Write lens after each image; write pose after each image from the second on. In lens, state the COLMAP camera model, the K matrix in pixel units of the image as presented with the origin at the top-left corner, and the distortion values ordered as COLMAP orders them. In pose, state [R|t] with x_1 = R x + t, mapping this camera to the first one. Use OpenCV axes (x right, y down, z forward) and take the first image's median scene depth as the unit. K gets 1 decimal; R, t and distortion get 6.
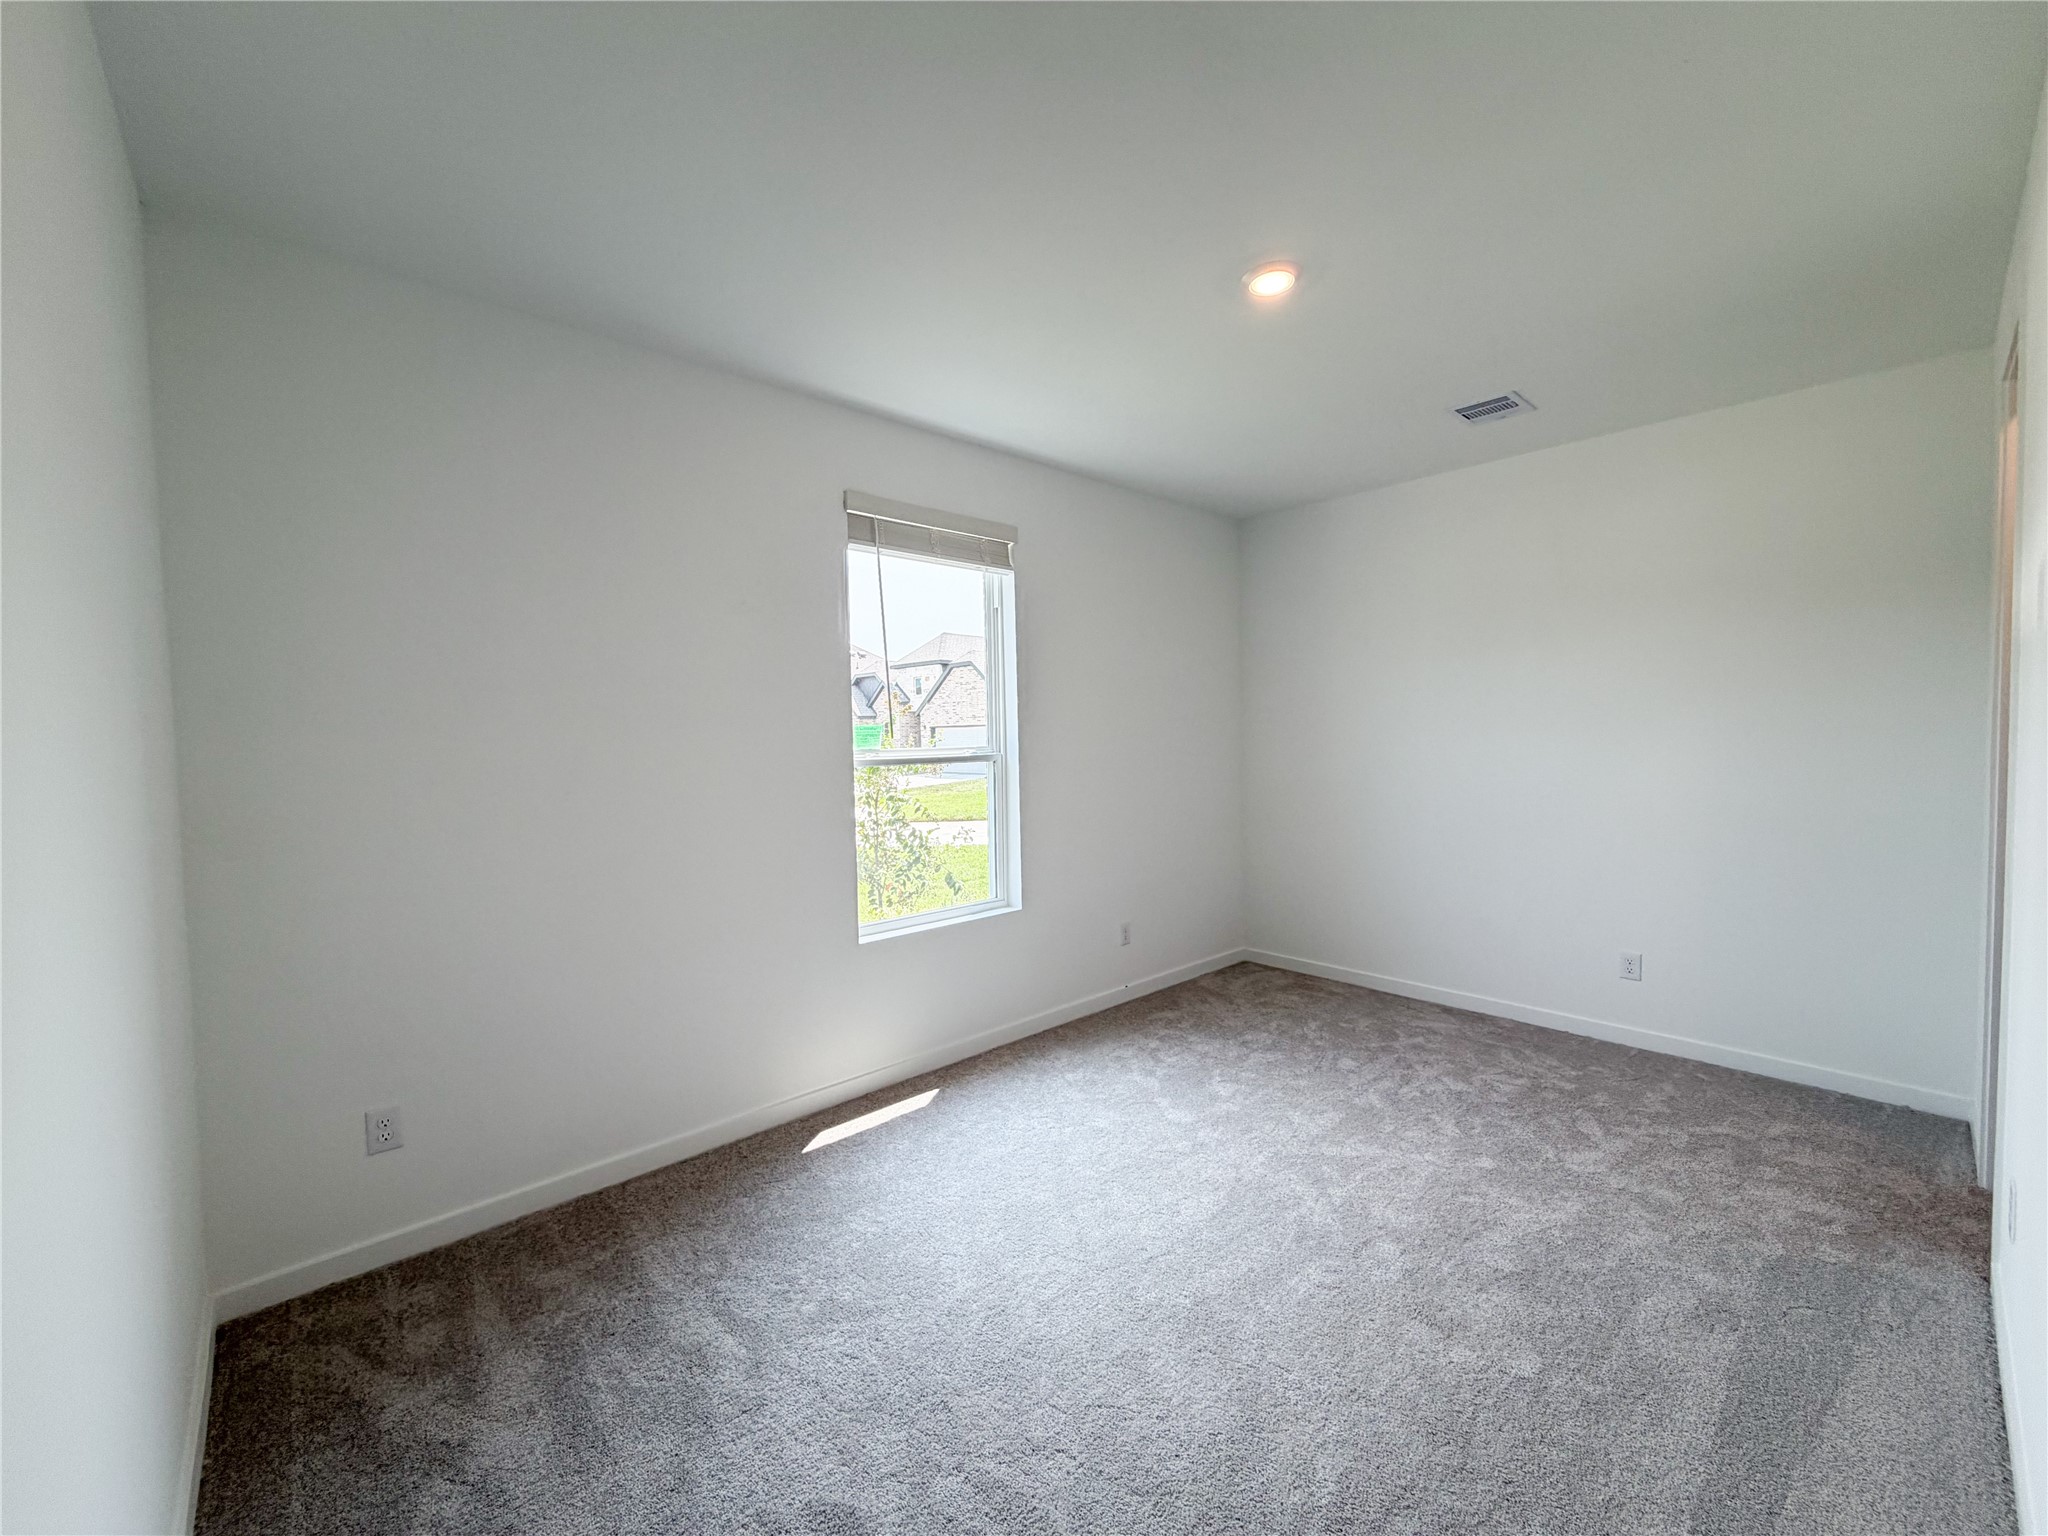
lens RADIAL K [[819.0, 0, 1020.3], [0, 819.0, 762.2], [0, 0, 1]] dist [-0.000285, 0.000536]
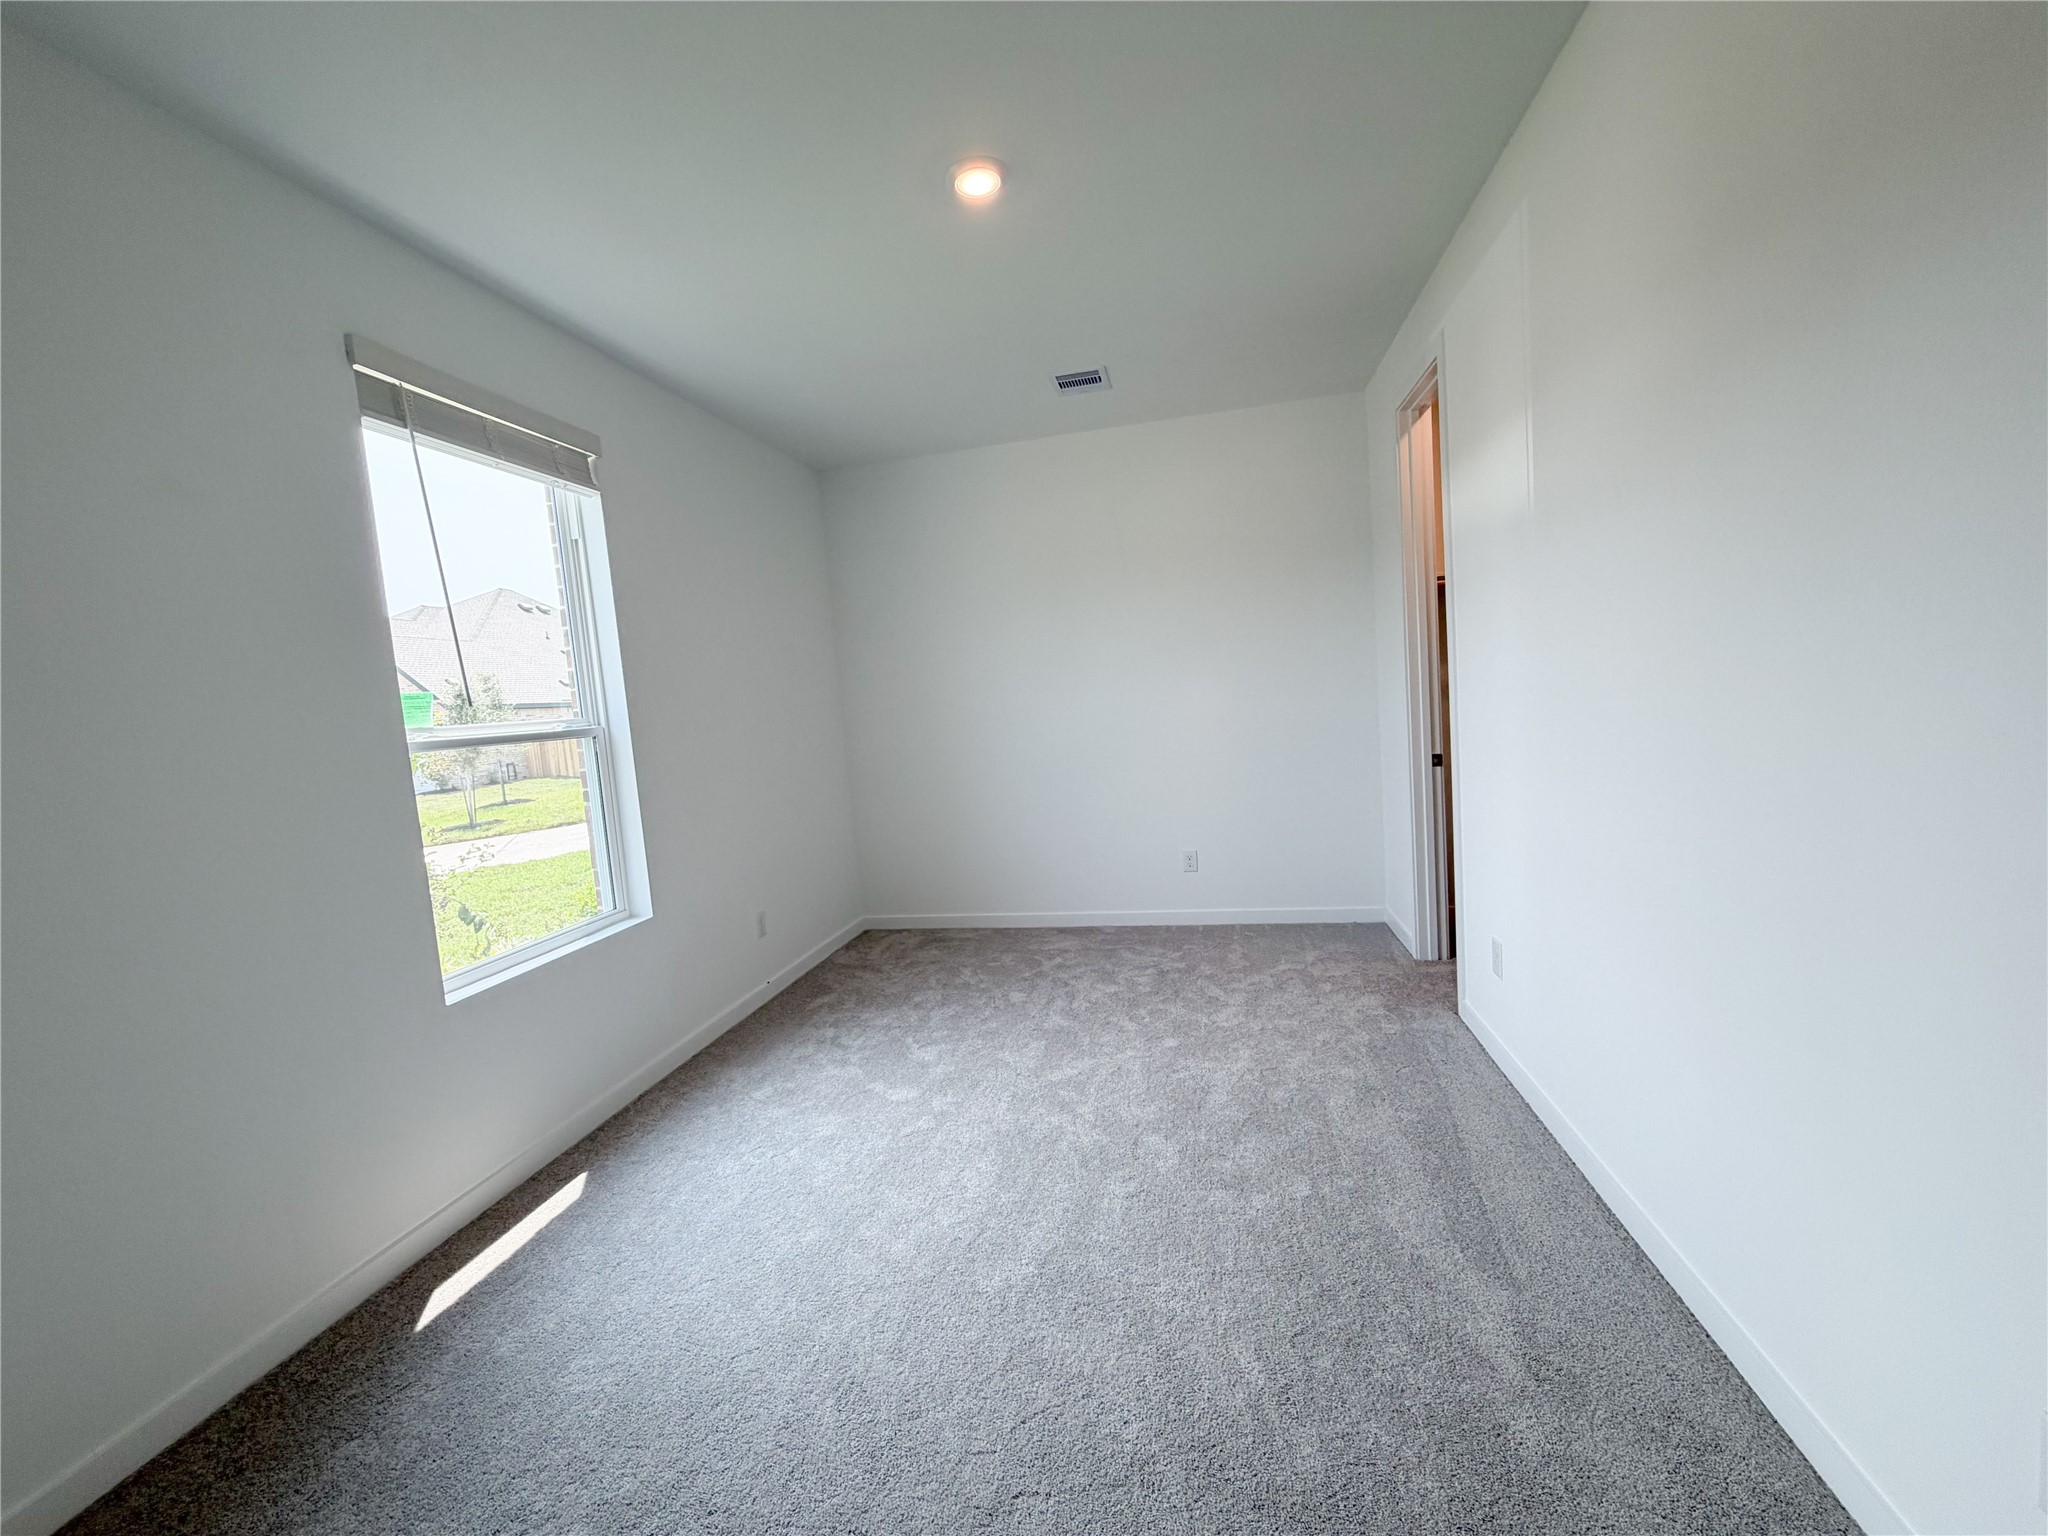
lens RADIAL K [[819.0, 0, 1020.3], [0, 819.0, 762.2], [0, 0, 1]] dist [-0.000285, 0.000536]
pose [[0.813162, -0.094518, 0.574312, -0.180267], [0.085533, 0.995419, 0.042716, 0.028608], [-0.575719, 0.014387, 0.817521, 0.150996]]
